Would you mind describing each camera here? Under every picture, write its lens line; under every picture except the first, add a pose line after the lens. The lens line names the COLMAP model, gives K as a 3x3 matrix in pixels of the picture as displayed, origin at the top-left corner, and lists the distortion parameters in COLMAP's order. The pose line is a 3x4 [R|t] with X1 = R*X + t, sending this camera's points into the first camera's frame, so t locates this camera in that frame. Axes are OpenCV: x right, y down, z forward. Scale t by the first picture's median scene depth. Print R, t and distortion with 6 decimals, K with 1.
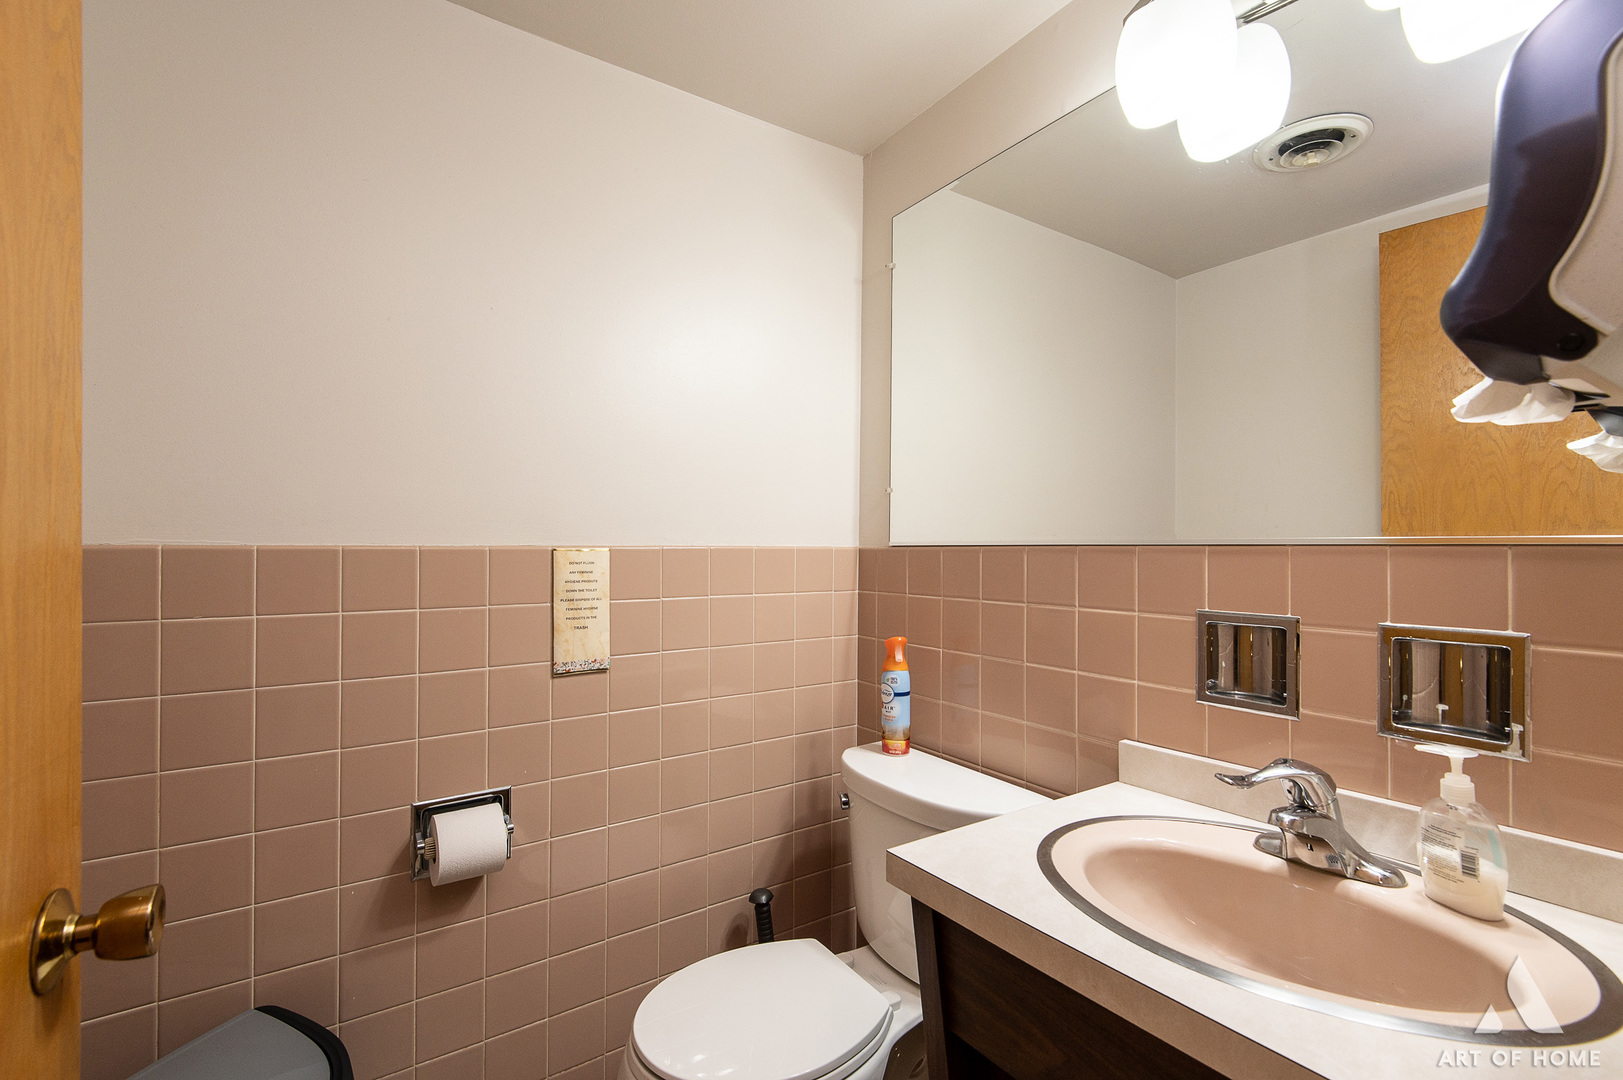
lens RADIAL K [[738.3, 0, 799.4], [0, 738.3, 544.6], [0, 0, 1]] dist [0.013523, -0.006381]
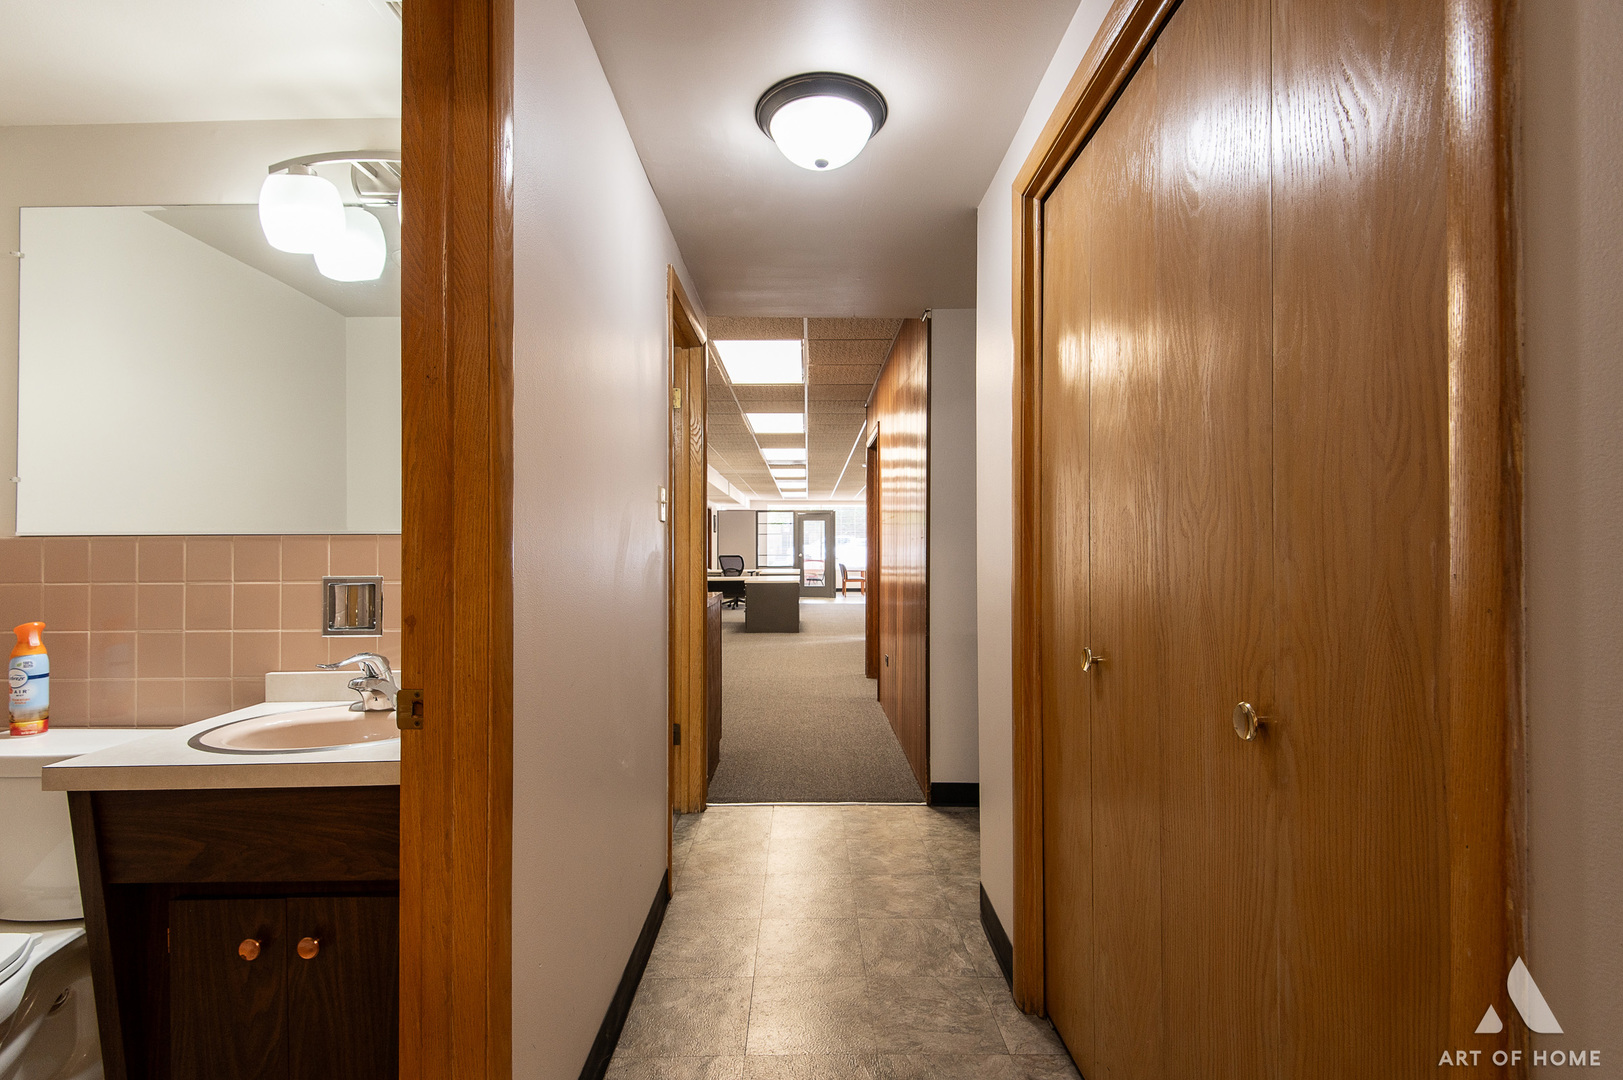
lens RADIAL K [[738.3, 0, 805.2], [0, 738.3, 549.4], [0, 0, 1]] dist [0.013523, -0.006381]
pose [[0.561565, 0.002531, 0.827429, -0.159825], [0.003414, 0.999980, -0.005376, 0.040568], [-0.827426, 0.005843, 0.561544, -0.638558]]
